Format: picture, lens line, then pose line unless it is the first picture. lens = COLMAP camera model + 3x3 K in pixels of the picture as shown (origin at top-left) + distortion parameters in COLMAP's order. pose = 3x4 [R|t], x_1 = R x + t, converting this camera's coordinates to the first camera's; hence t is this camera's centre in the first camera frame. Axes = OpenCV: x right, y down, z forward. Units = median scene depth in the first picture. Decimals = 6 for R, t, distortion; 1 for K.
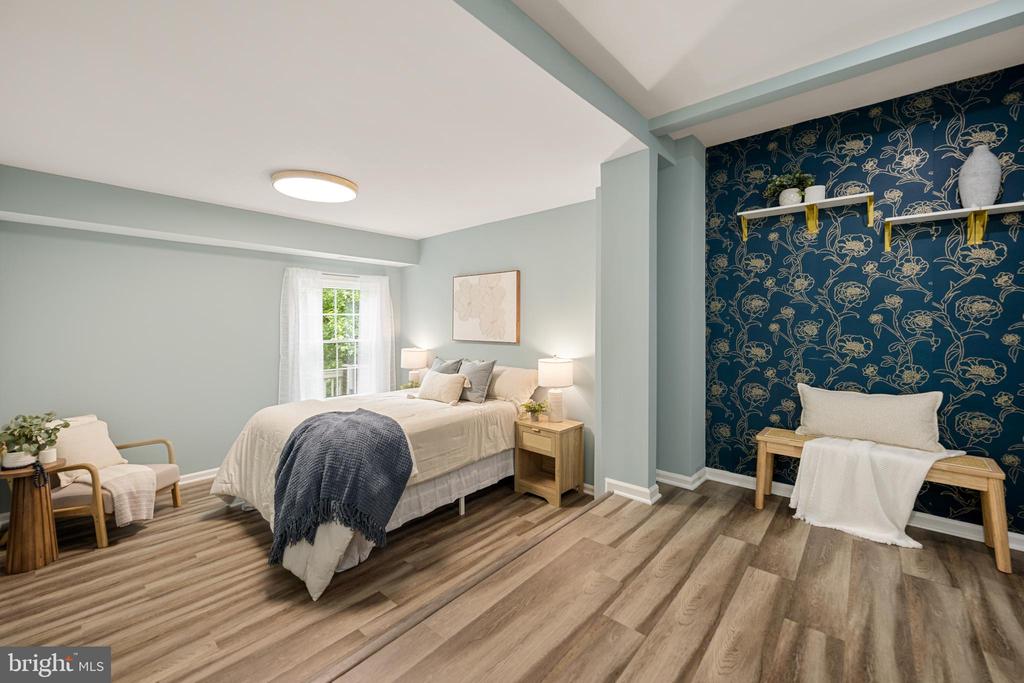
lens RADIAL K [[413.9, 0, 511.5], [0, 413.9, 323.6], [0, 0, 1]] dist [-0.000489, 0.000020]
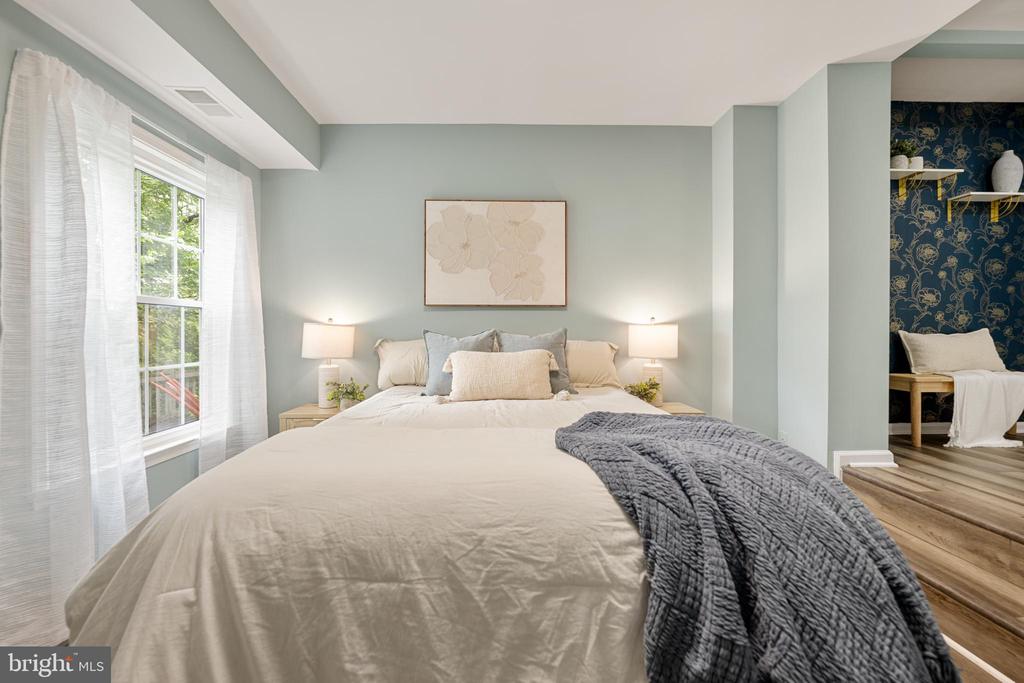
lens RADIAL K [[422.9, 0, 515.1], [0, 422.9, 329.6], [0, 0, 1]] dist [-0.001750, -0.000356]
pose [[0.736609, -0.001807, 0.676316, -0.839652], [0.001595, 0.999998, 0.000935, 0.136118], [-0.676316, 0.000390, 0.736611, 0.846088]]
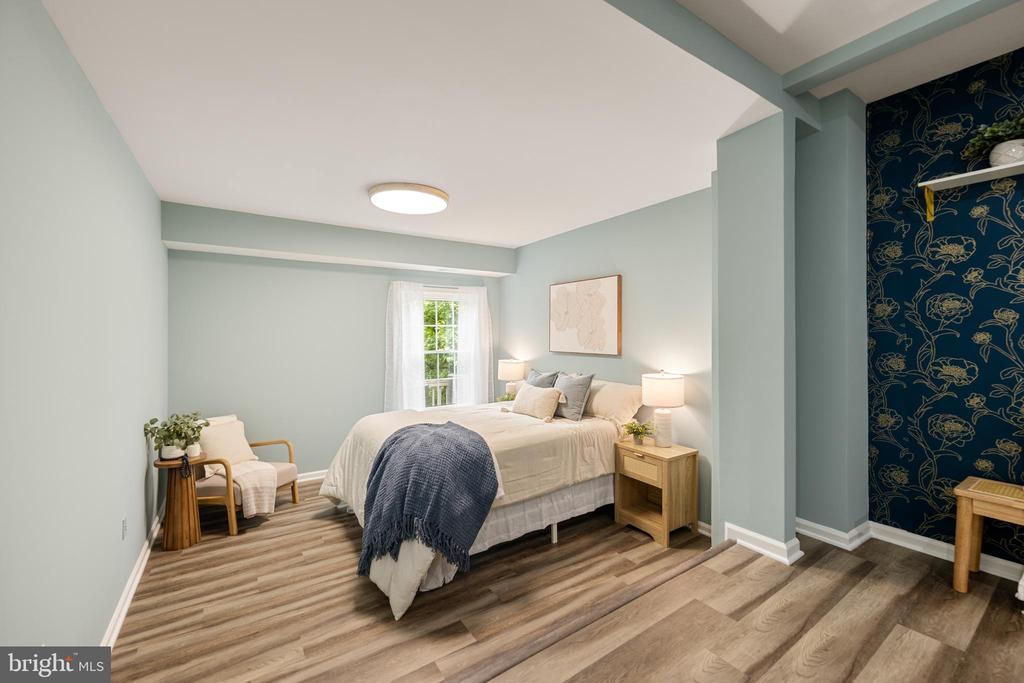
lens RADIAL K [[416.0, 0, 513.2], [0, 416.0, 332.2], [0, 0, 1]] dist [-0.000484, -0.000027]
pose [[0.967919, -0.004399, -0.251225, 0.031141], [0.003151, 0.999981, -0.005367, 0.000633], [0.251243, 0.004403, 0.967914, 0.102309]]
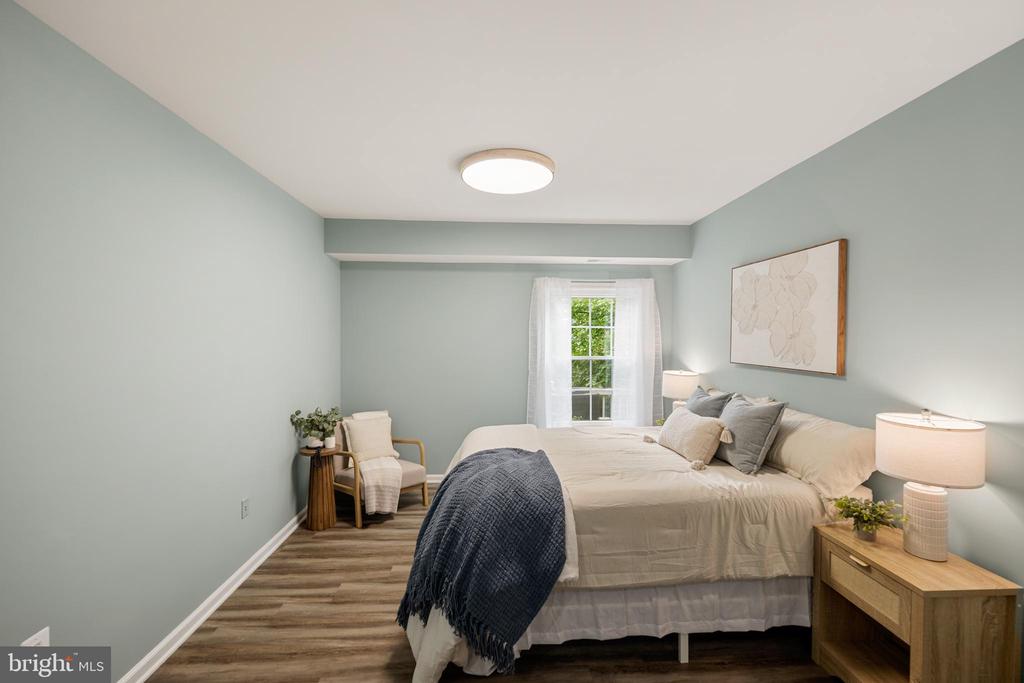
lens RADIAL K [[412.1, 0, 509.8], [0, 412.1, 339.9], [0, 0, 1]] dist [-0.000325, 0.000109]
pose [[0.702811, 0.007880, -0.711333, 0.148043], [-0.003256, 0.999964, 0.007860, -0.002204], [0.711369, -0.003208, 0.702811, 0.504953]]
